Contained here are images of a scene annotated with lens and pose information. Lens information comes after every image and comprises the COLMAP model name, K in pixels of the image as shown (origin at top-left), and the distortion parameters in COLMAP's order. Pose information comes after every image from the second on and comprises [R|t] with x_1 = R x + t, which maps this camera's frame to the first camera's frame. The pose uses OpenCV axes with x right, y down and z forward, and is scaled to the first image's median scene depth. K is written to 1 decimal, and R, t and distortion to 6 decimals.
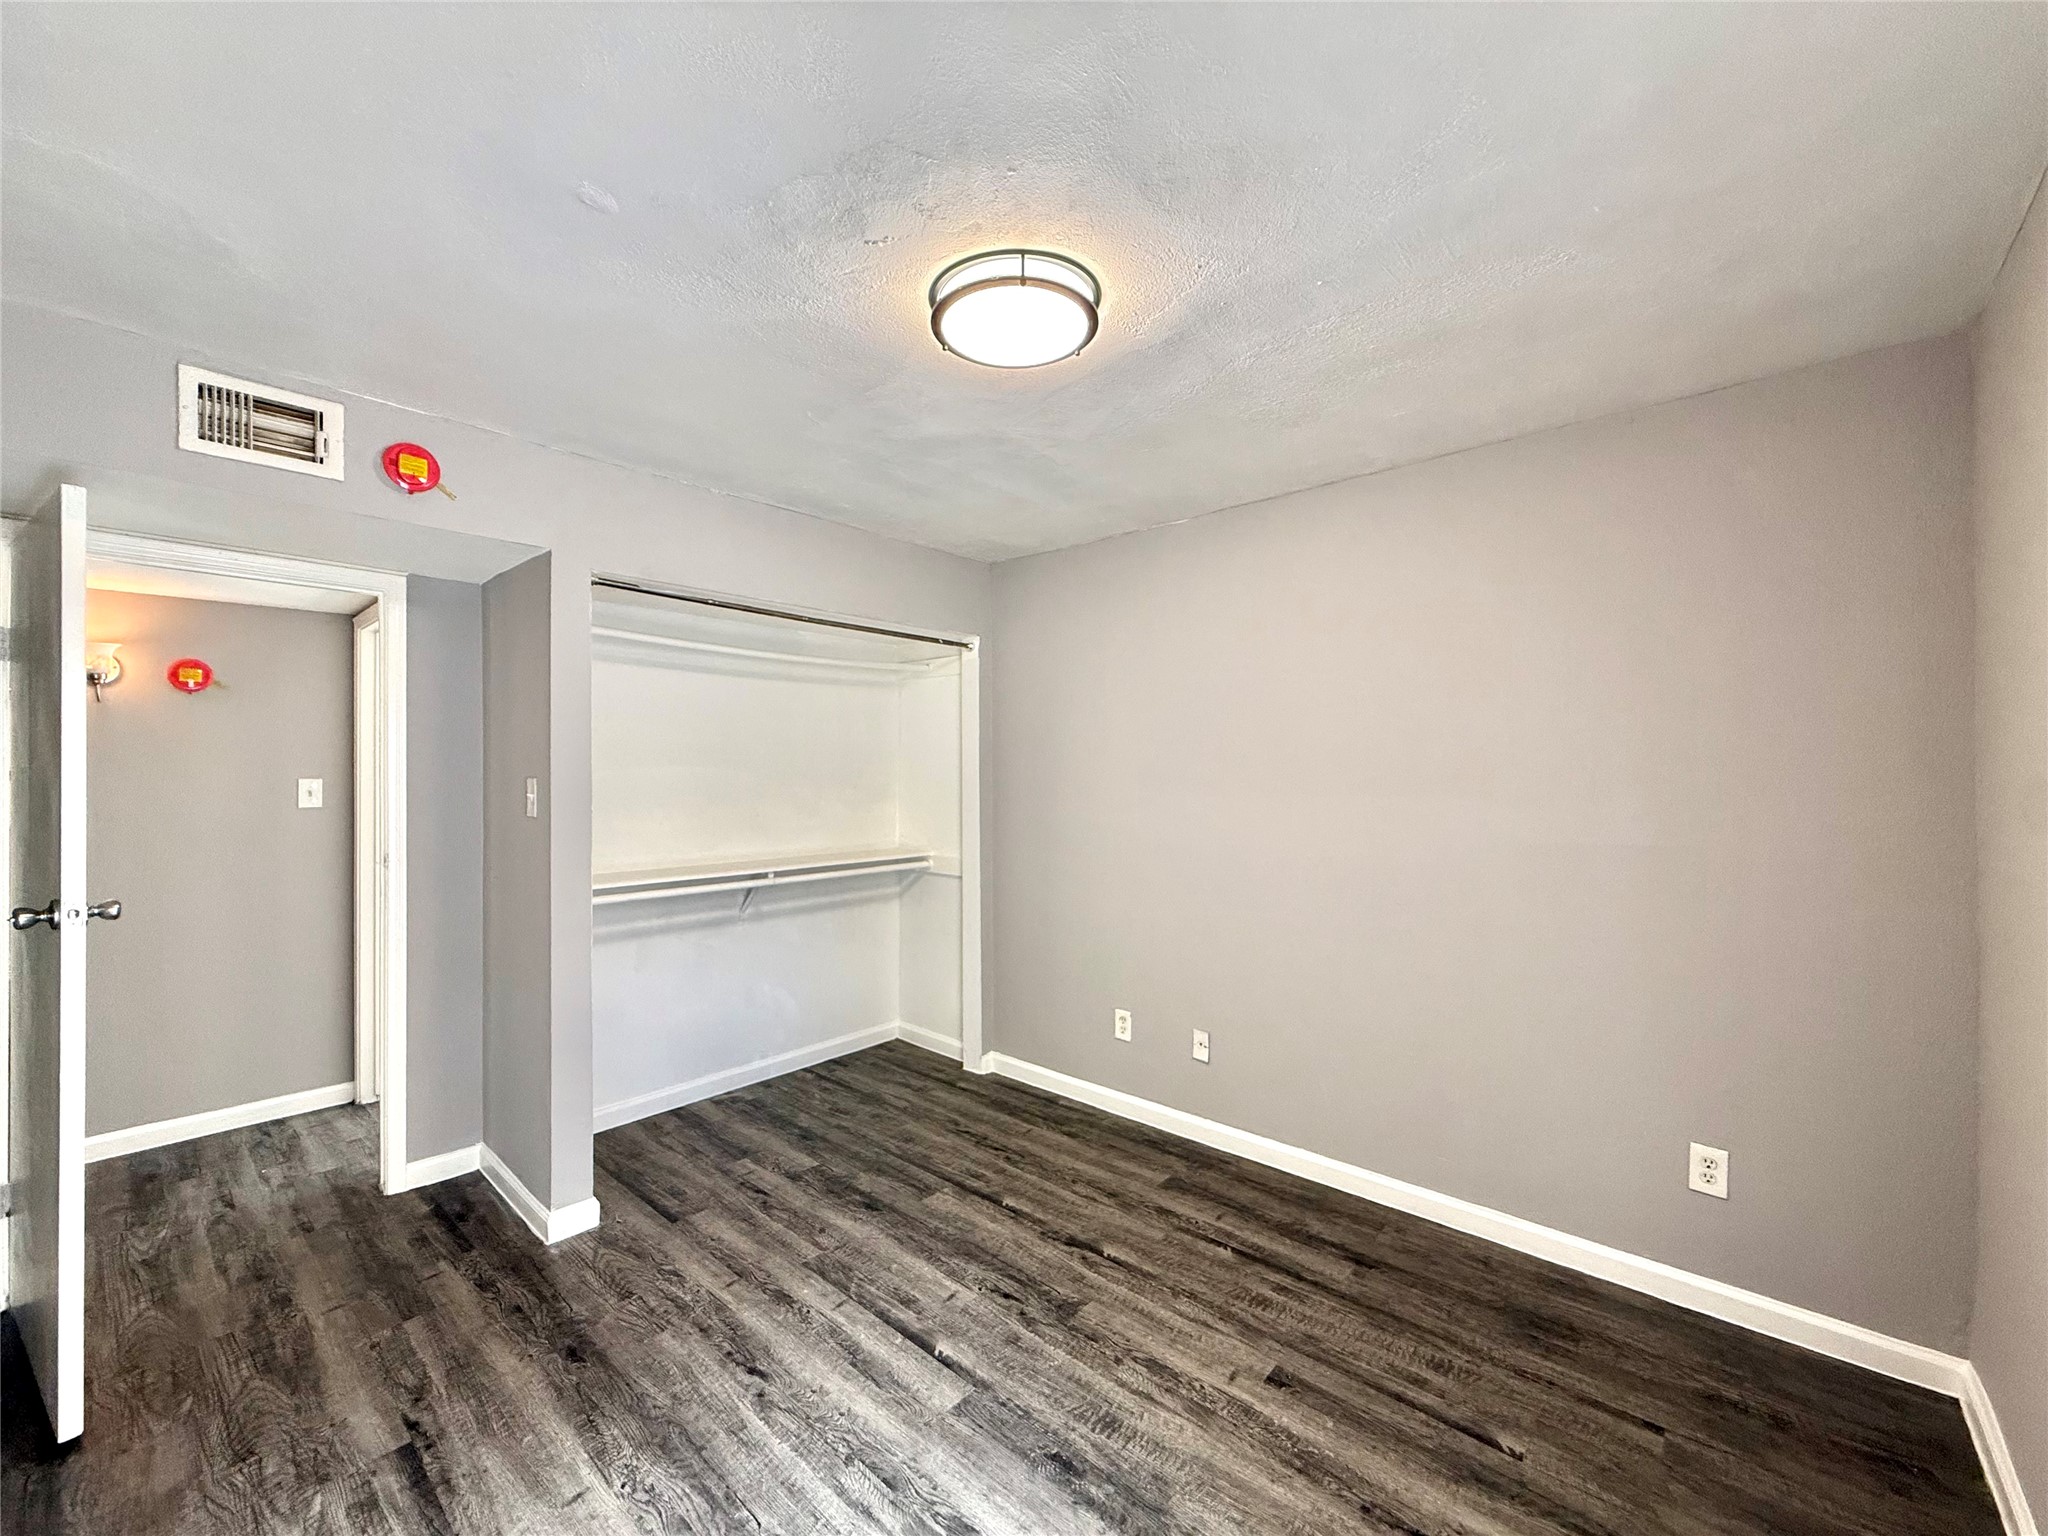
lens RADIAL K [[814.2, 0, 1027.2], [0, 814.2, 775.6], [0, 0, 1]] dist [0.001152, -0.000273]
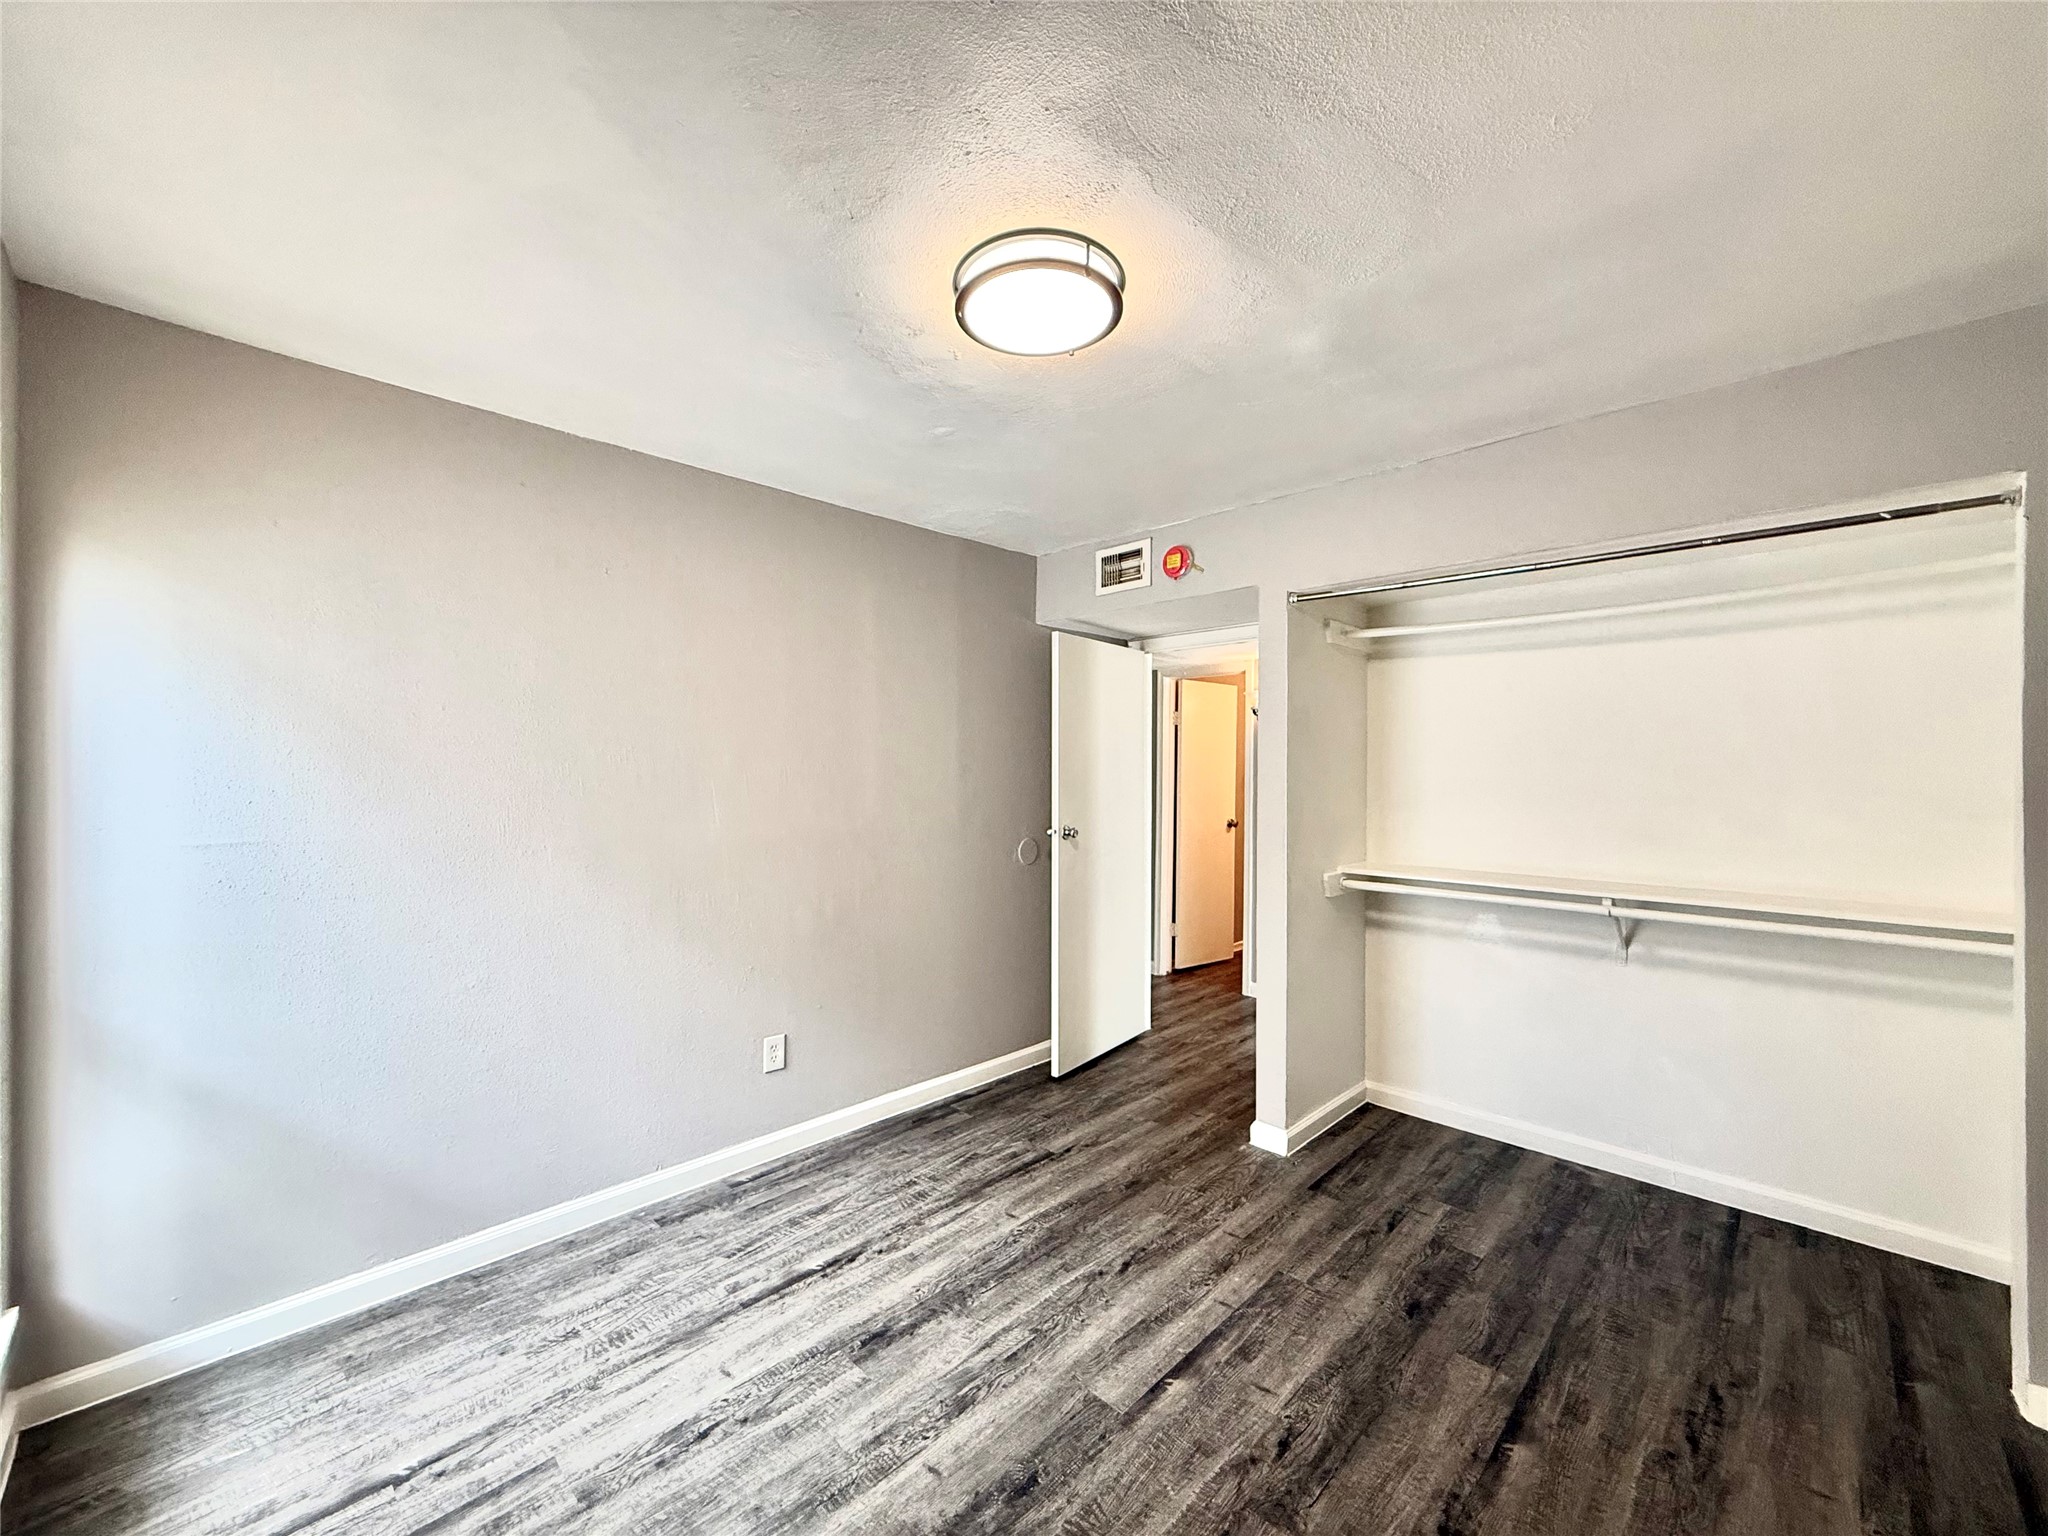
lens RADIAL K [[814.2, 0, 1018.6], [0, 814.2, 771.4], [0, 0, 1]] dist [0.001152, -0.000273]
pose [[-0.051618, 0.002139, -0.998665, 0.757675], [-0.009006, 0.999956, 0.002607, 0.006597], [0.998626, 0.009128, -0.051597, 0.791725]]
